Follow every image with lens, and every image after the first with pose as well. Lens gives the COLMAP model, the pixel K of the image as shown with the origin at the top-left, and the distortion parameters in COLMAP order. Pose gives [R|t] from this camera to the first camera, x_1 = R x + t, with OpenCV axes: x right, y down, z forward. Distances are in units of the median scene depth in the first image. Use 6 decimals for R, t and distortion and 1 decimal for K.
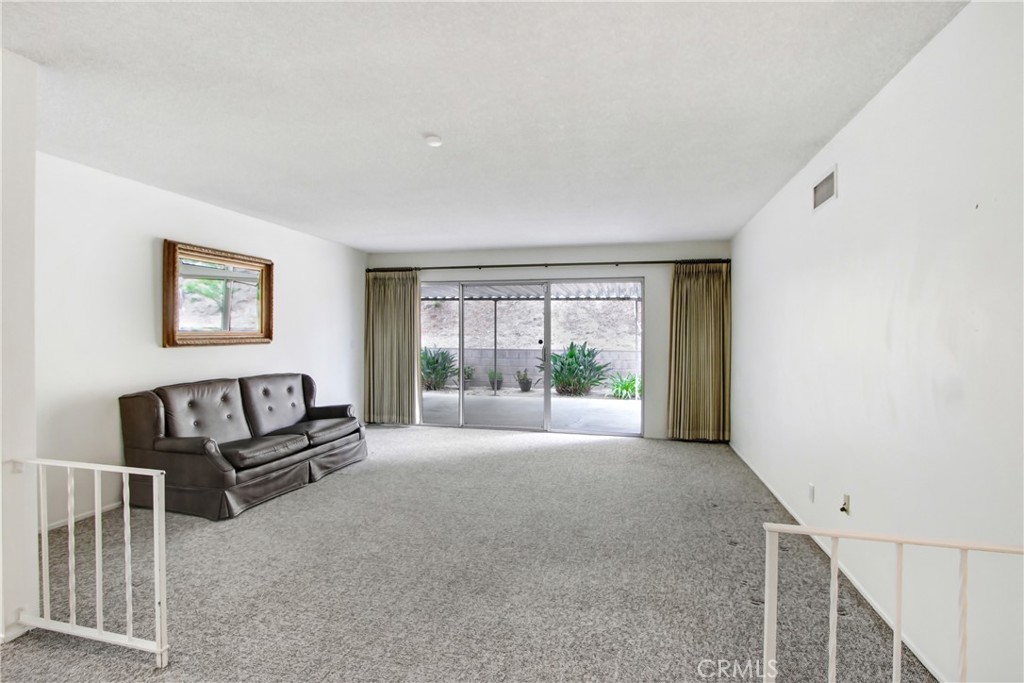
lens RADIAL K [[483.2, 0, 511.0], [0, 483.2, 338.1], [0, 0, 1]] dist [-0.015870, 0.000567]
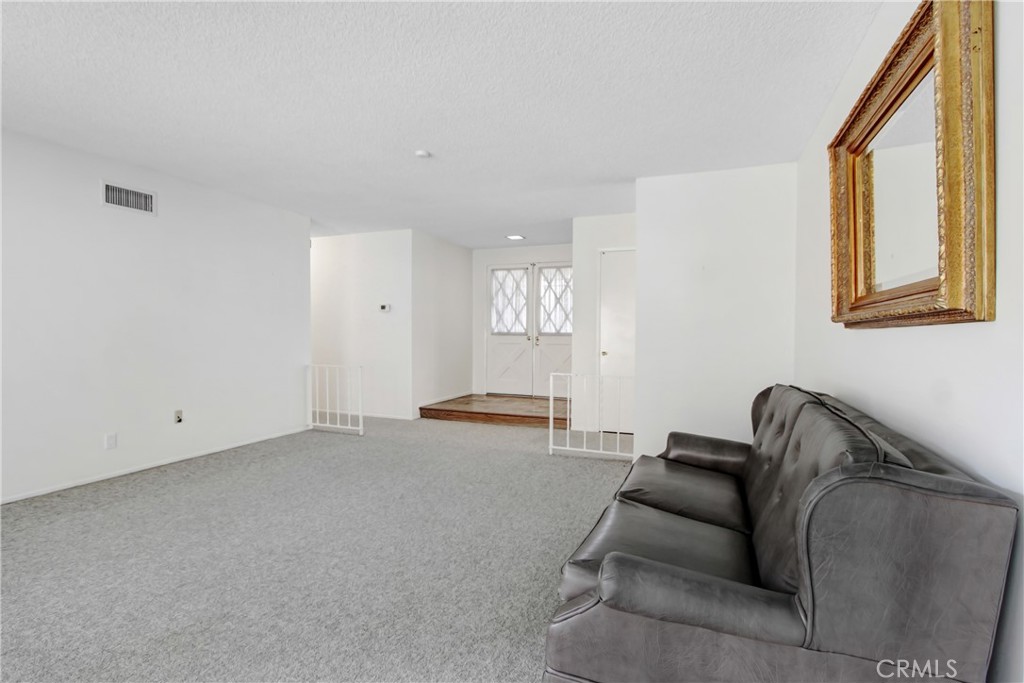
lens RADIAL K [[483.2, 0, 511.0], [0, 483.2, 338.1], [0, 0, 1]] dist [-0.015870, 0.000567]
pose [[-0.990989, -0.012880, 0.133321, -0.494900], [-0.010558, 0.999780, 0.018116, 0.036267], [-0.133525, 0.016545, -0.990907, 1.990826]]
